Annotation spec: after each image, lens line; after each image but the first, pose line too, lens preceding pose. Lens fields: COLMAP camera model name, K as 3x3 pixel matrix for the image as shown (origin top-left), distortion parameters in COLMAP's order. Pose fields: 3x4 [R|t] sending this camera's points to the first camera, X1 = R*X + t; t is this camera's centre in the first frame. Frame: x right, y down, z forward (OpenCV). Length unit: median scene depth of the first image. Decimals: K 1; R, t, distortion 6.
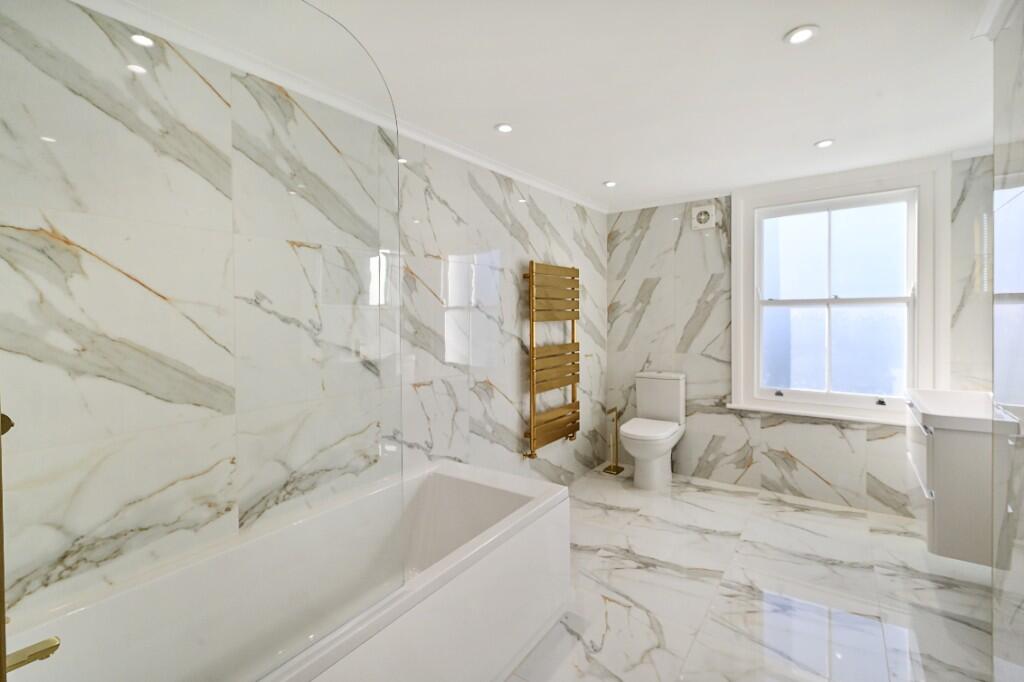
lens RADIAL K [[450.8, 0, 513.5], [0, 450.8, 324.1], [0, 0, 1]] dist [0.000794, 0.000145]
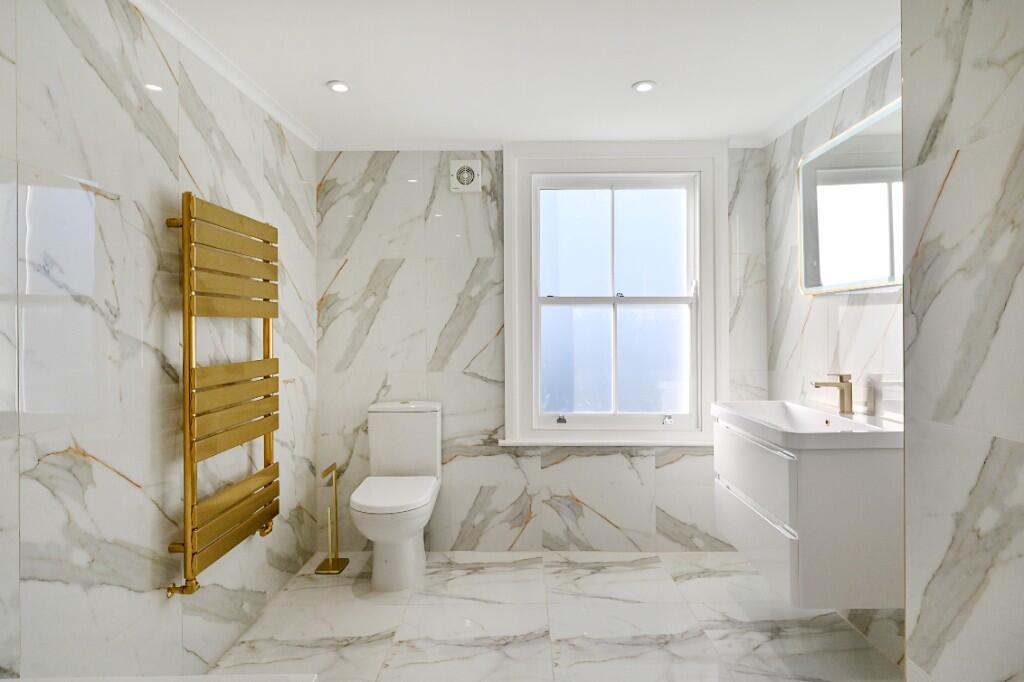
lens RADIAL K [[553.0, 0, 512.0], [0, 553.0, 341.0], [0, 0, 1]] dist [-0.005053, 0.000903]
pose [[0.805652, 0.000575, 0.592389, -0.029624], [0.001382, 0.999995, -0.002850, 0.022365], [-0.592388, 0.003115, 0.805647, 0.285690]]
